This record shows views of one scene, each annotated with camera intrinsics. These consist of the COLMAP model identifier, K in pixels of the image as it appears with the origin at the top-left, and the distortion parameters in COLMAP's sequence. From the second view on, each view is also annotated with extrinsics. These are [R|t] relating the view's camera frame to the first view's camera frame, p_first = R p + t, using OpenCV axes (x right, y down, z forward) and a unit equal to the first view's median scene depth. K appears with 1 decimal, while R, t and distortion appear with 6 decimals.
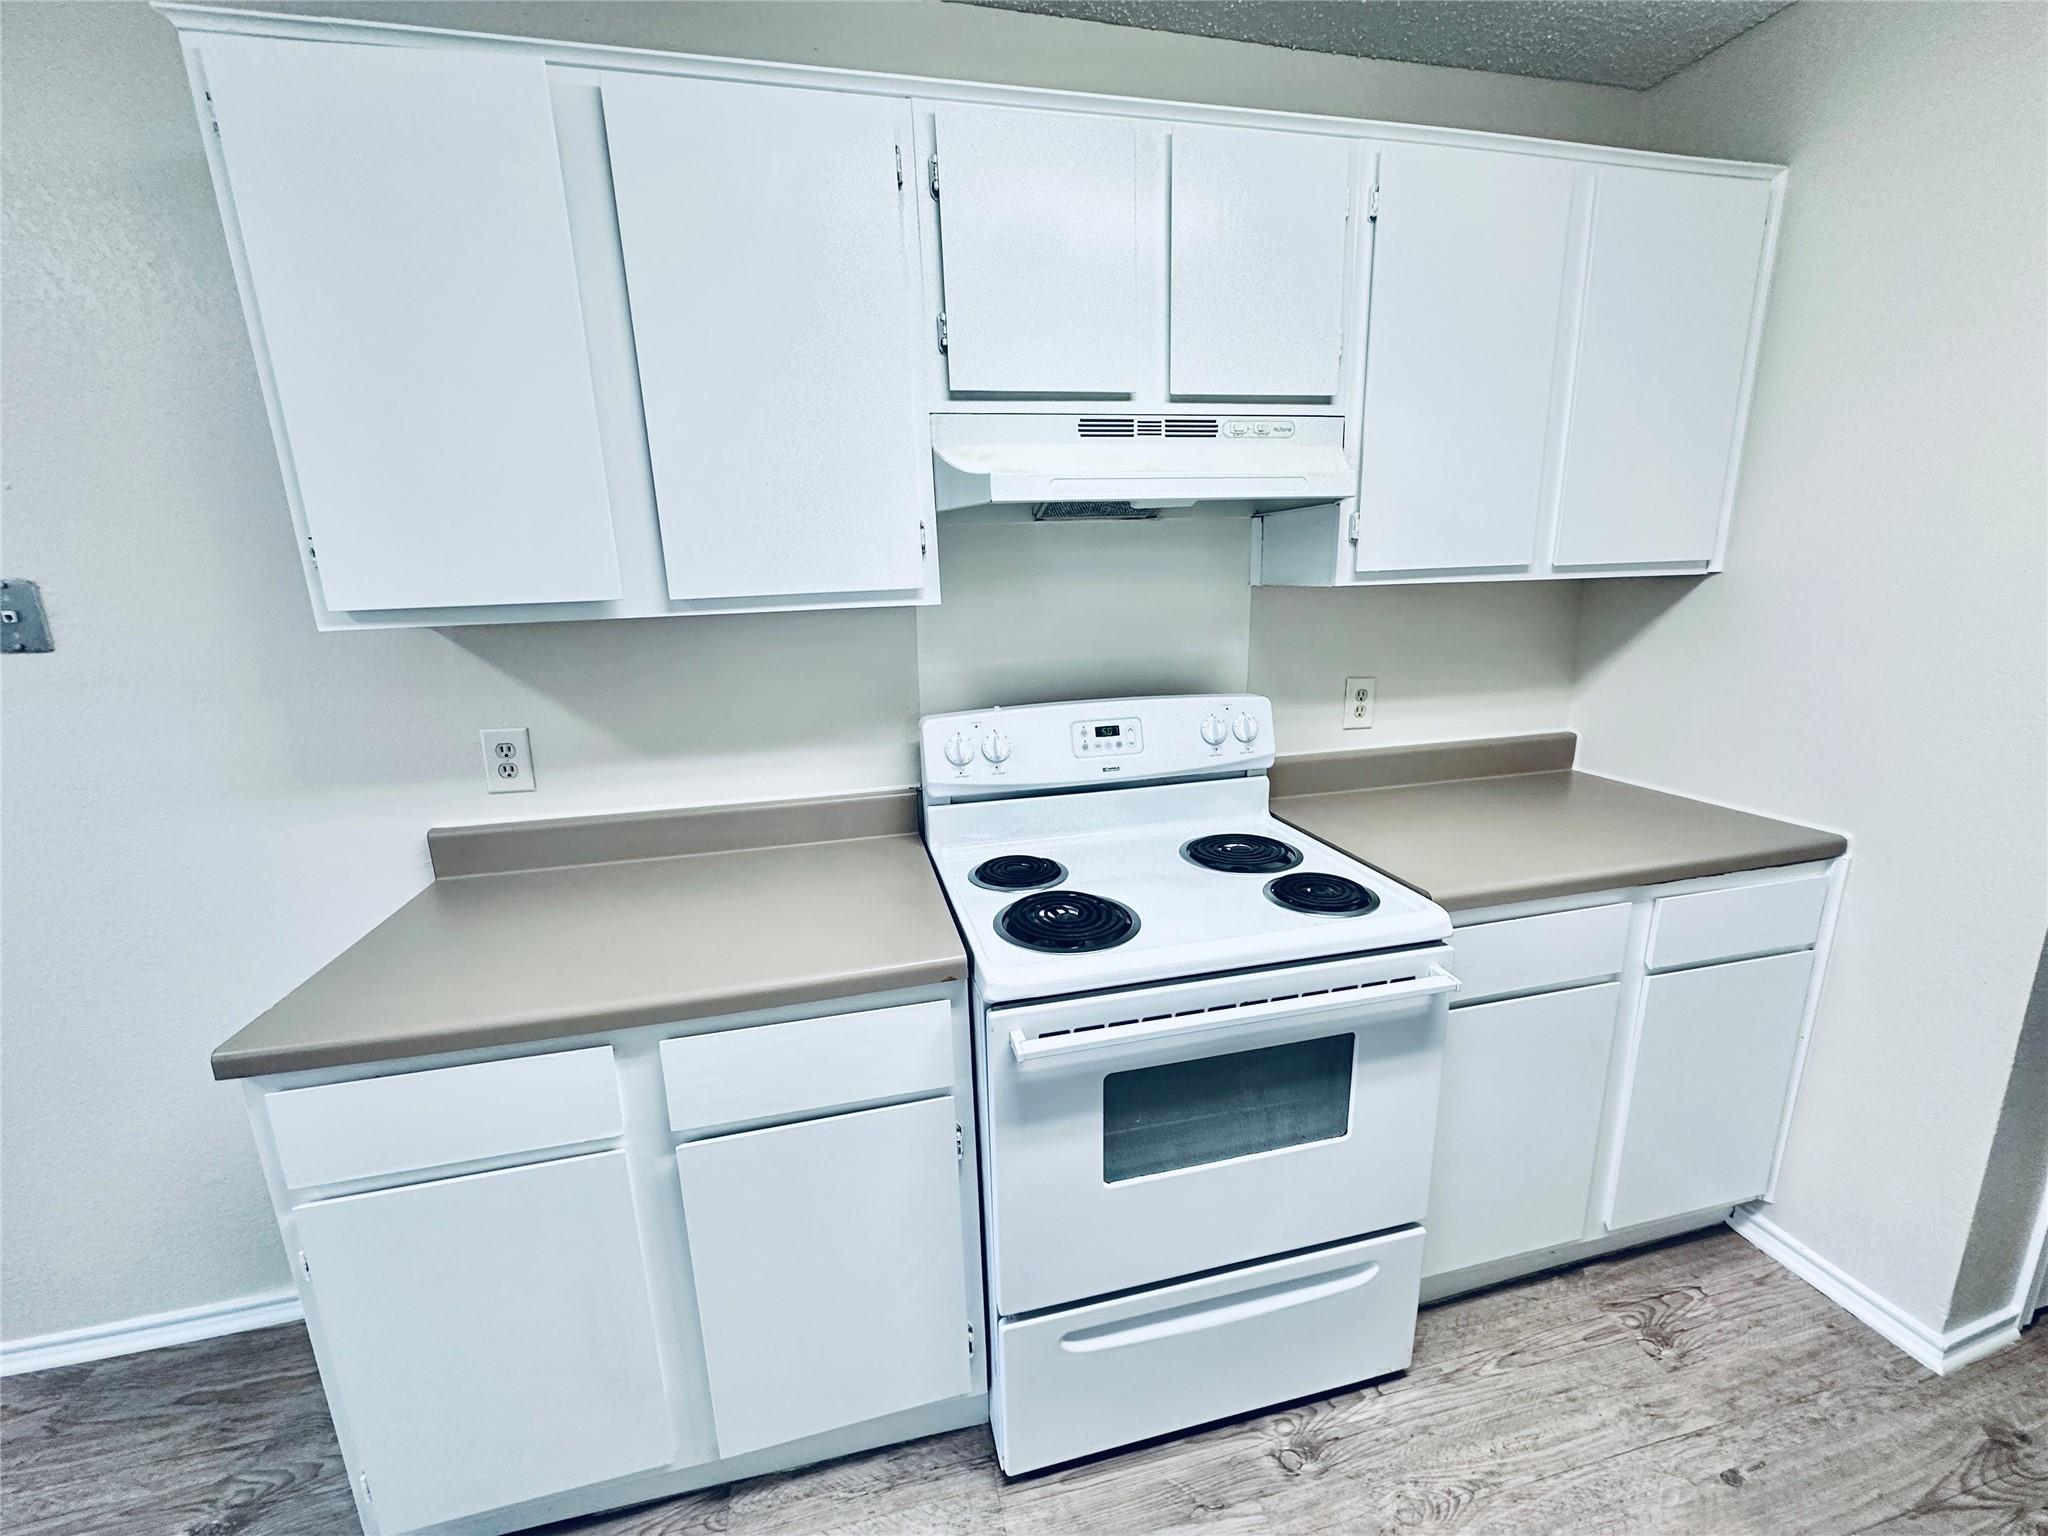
lens RADIAL K [[816.5, 0, 1012.6], [0, 816.5, 767.2], [0, 0, 1]] dist [-0.003519, 0.001189]
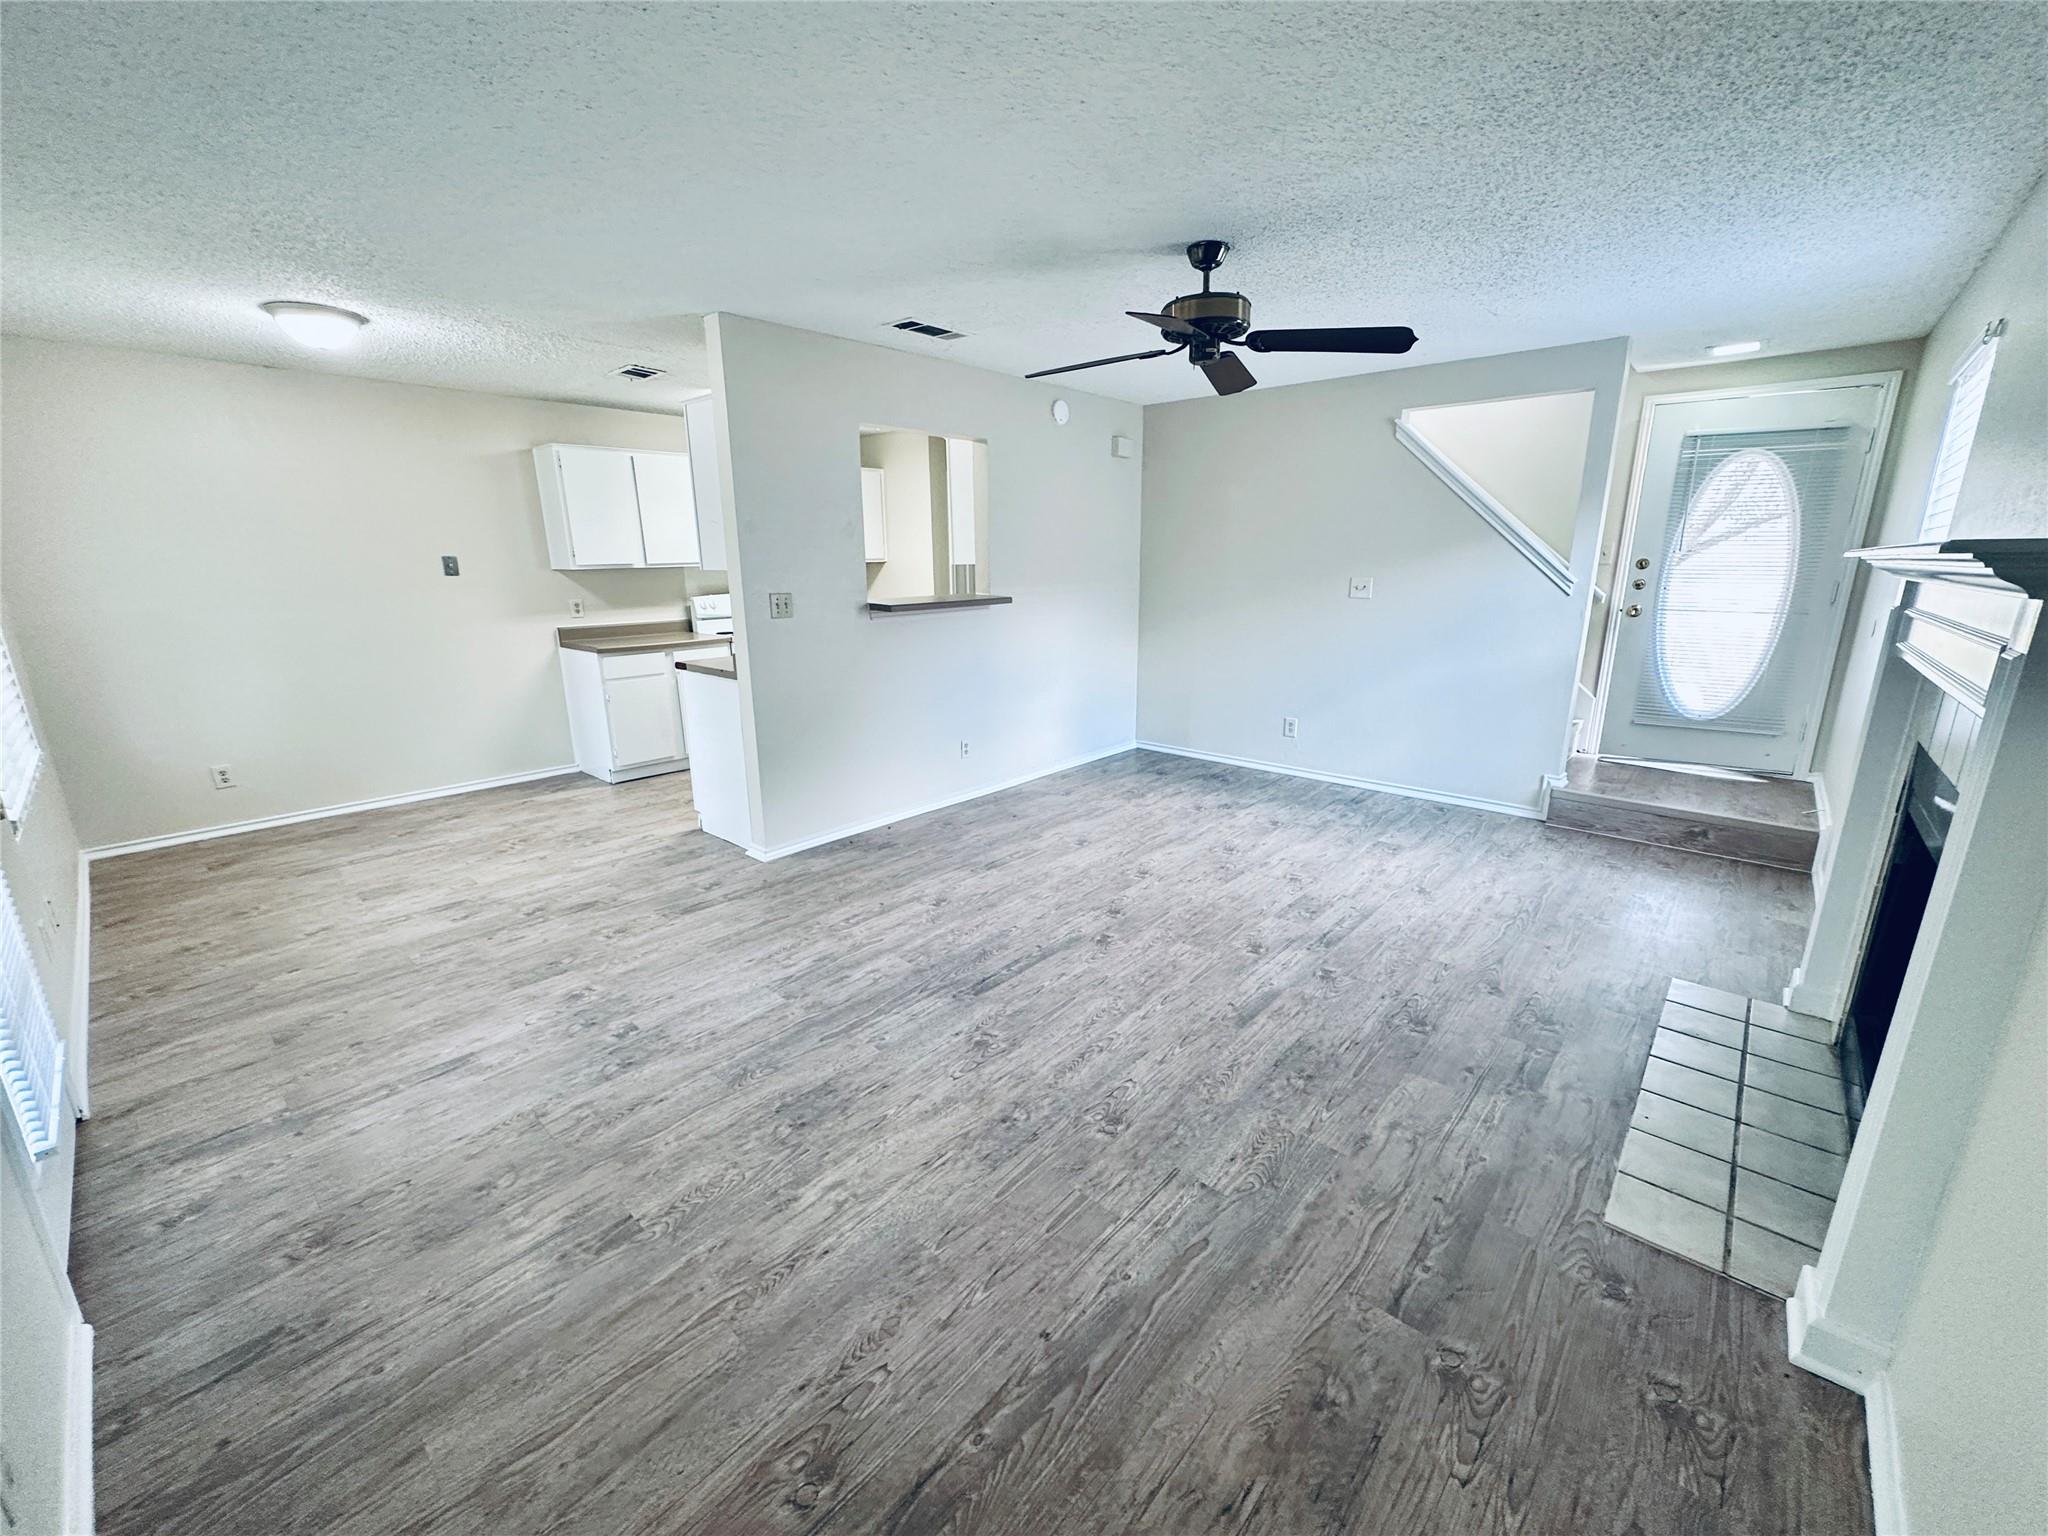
lens RADIAL K [[816.5, 0, 1020.8], [0, 816.5, 769.5], [0, 0, 1]] dist [-0.003519, 0.001189]
pose [[0.822681, -0.125447, 0.554490, -1.102574], [0.114735, 0.991917, 0.054180, 0.732450], [-0.556805, 0.019047, 0.830425, -3.092391]]
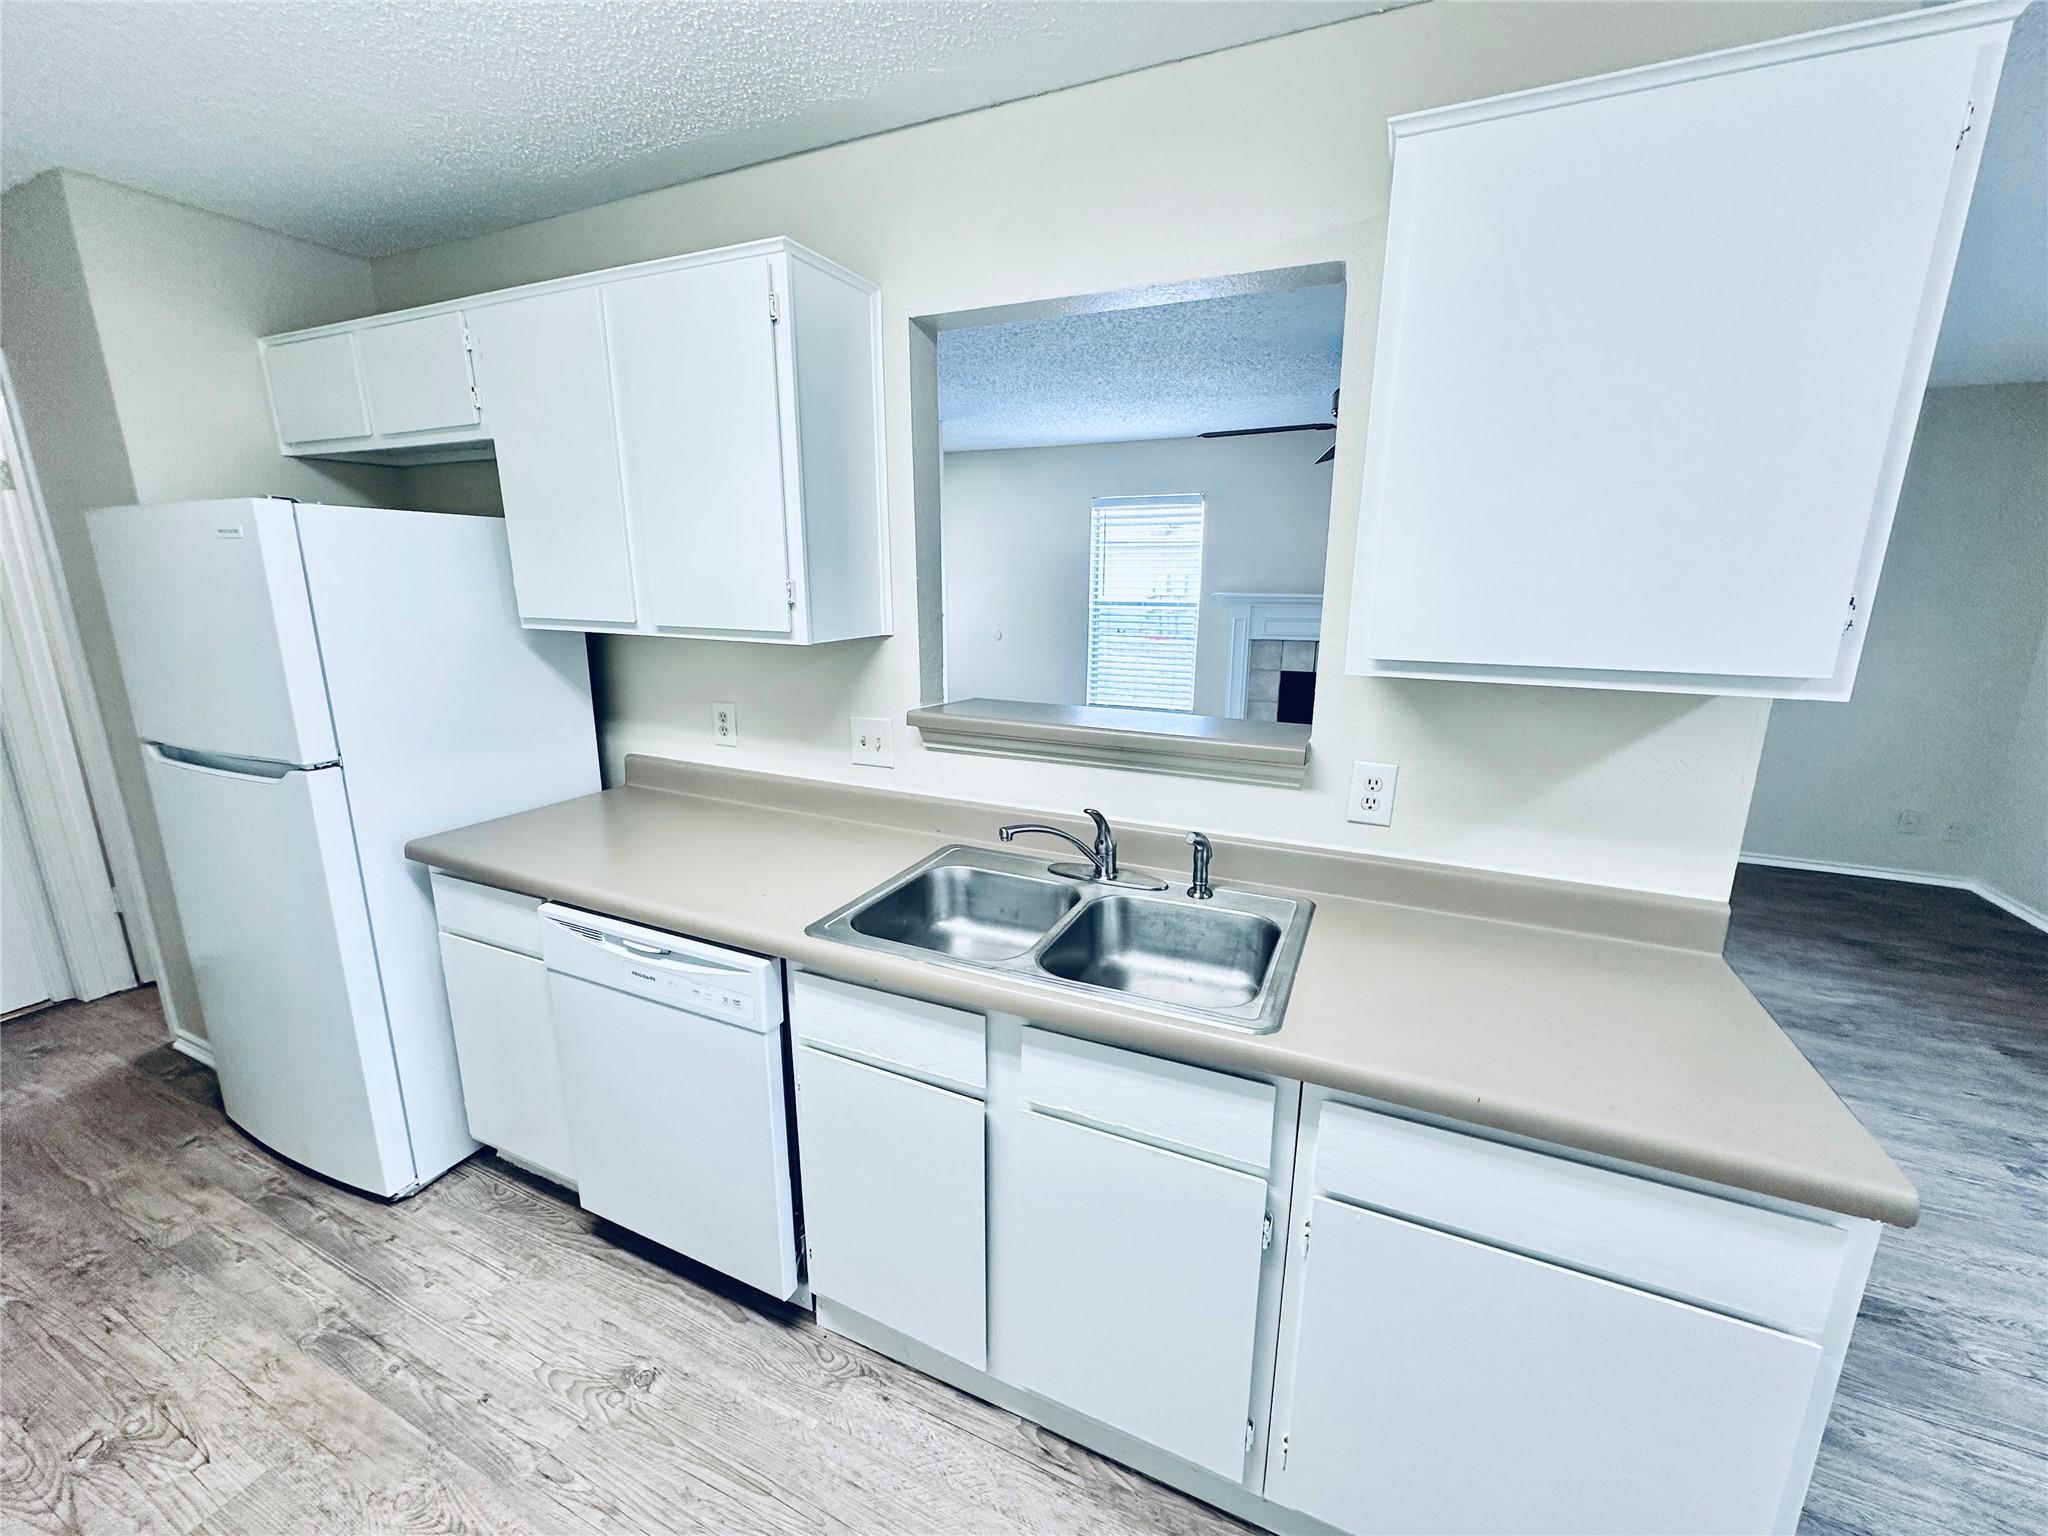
lens RADIAL K [[816.5, 0, 1022.5], [0, 816.5, 765.7], [0, 0, 1]] dist [-0.003519, 0.001189]
pose [[-0.788677, -0.119018, 0.603178, -0.303760], [0.150716, 0.913720, 0.377361, -0.180131], [-0.596048, 0.388524, -0.702692, 0.502247]]
